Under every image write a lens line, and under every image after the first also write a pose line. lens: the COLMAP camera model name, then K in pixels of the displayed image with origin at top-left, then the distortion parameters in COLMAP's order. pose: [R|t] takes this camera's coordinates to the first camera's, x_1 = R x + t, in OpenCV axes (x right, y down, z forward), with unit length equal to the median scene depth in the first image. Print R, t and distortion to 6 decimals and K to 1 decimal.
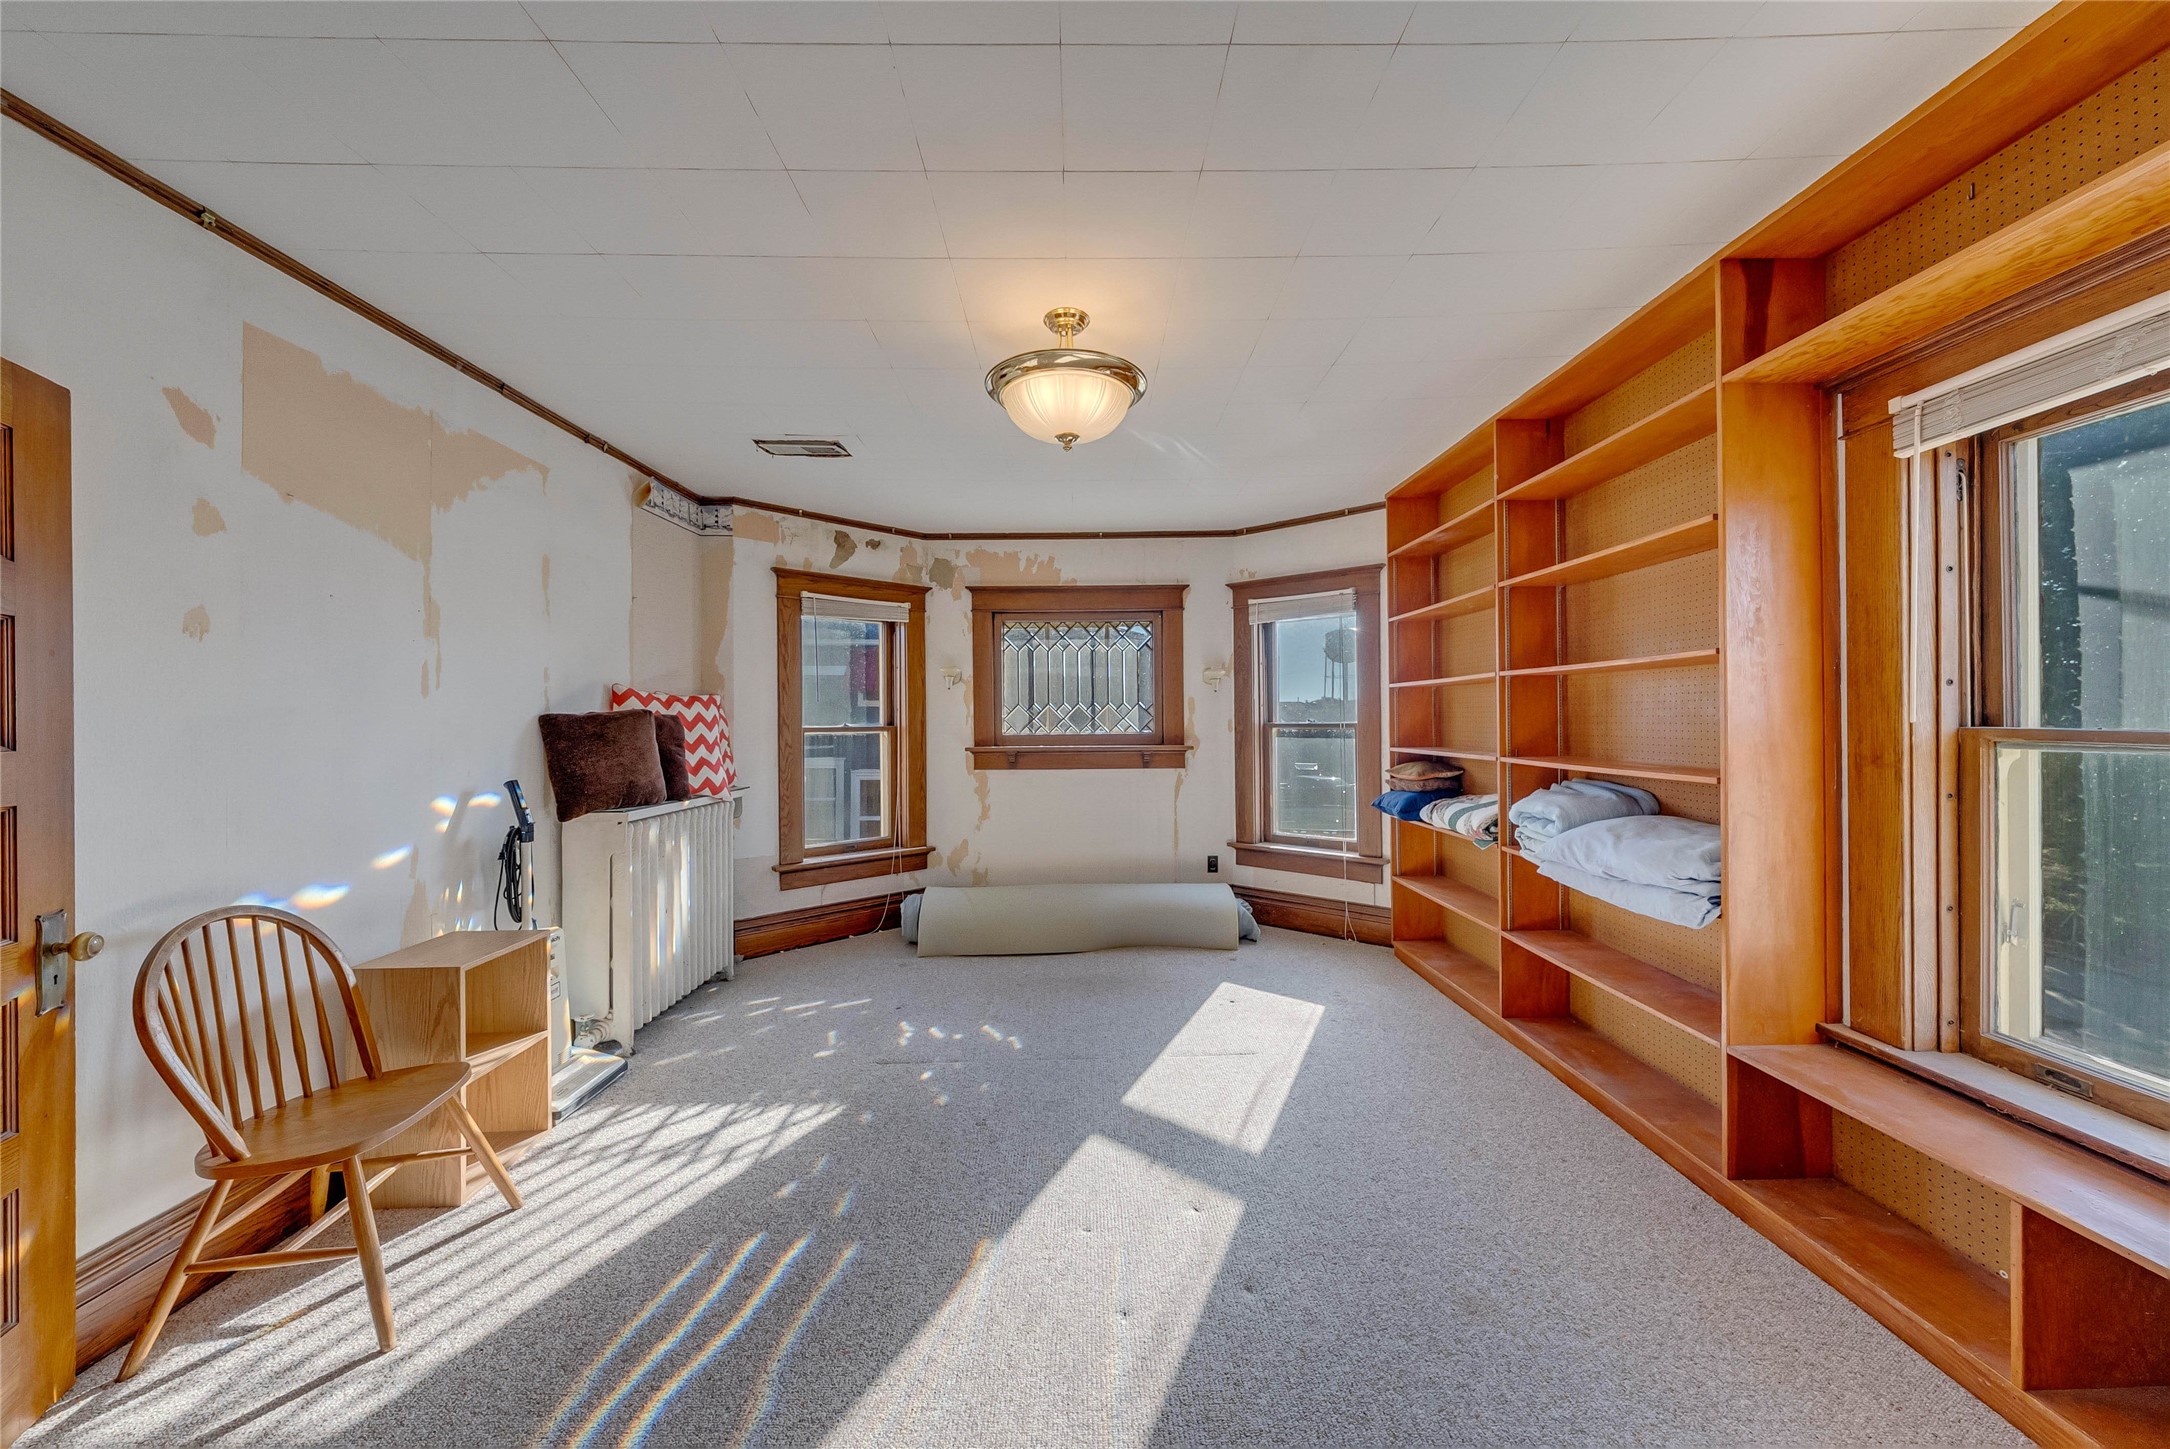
lens RADIAL K [[735.6, 0, 1089.9], [0, 735.6, 720.3], [0, 0, 1]] dist [0.001871, -0.000099]
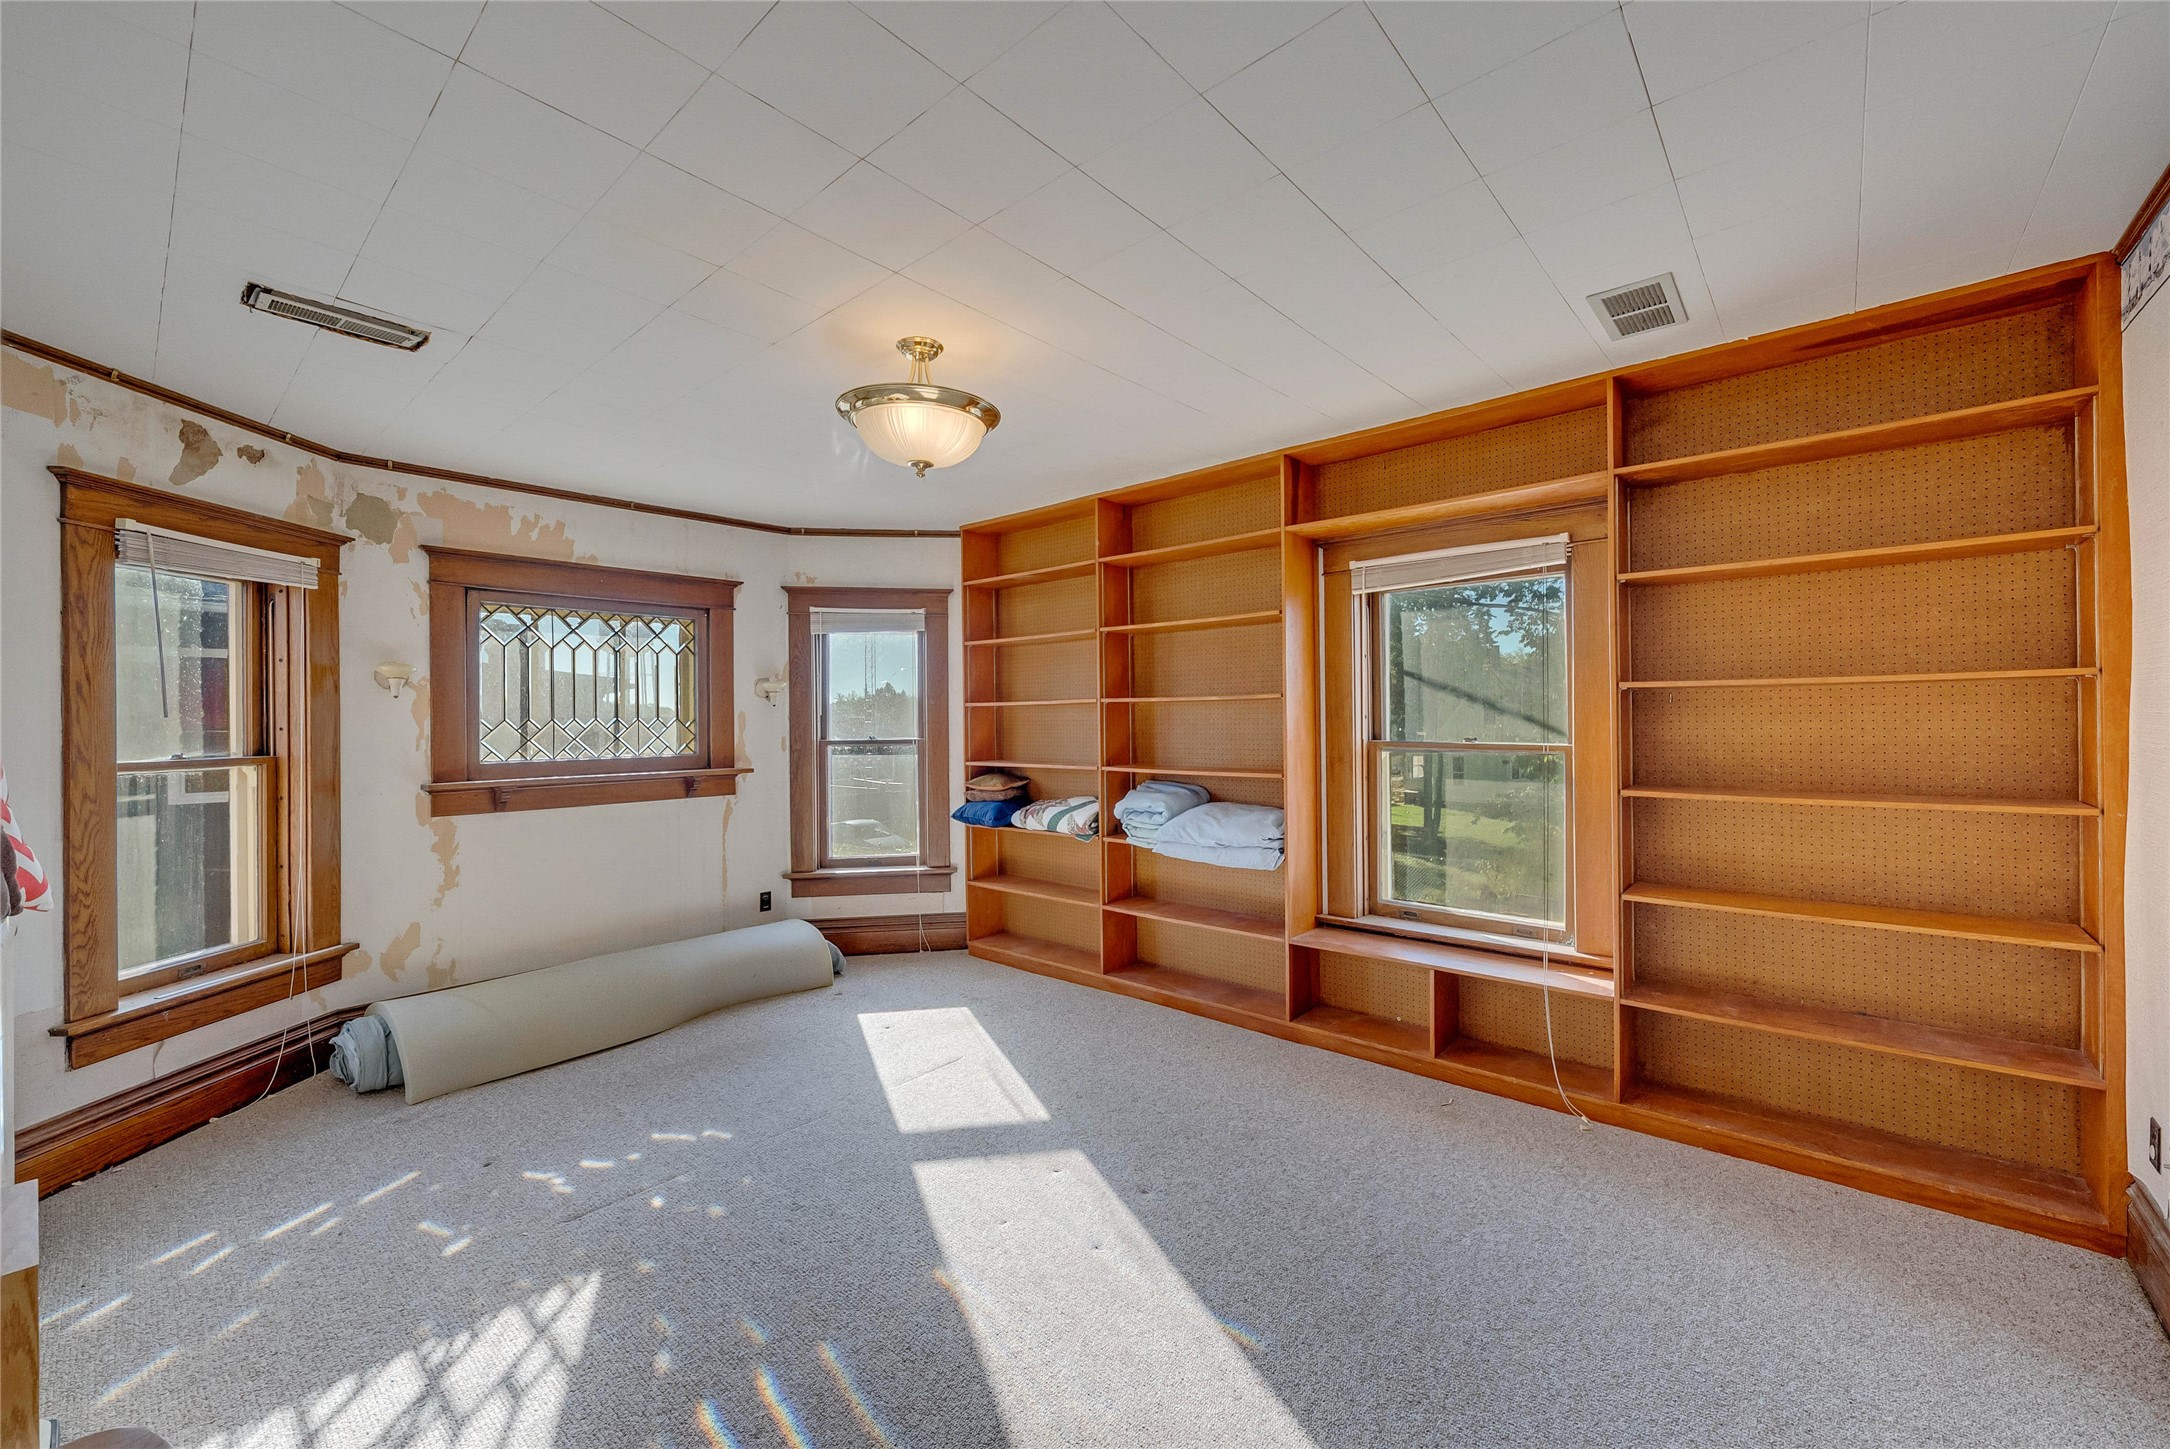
lens RADIAL K [[854.6, 0, 1085.2], [0, 854.6, 722.2], [0, 0, 1]] dist [0.003845, -0.000365]
pose [[0.672037, -0.001424, 0.740516, -0.457507], [0.006543, 0.999971, -0.004015, -0.017352], [-0.740488, 0.007544, 0.672027, 0.035296]]
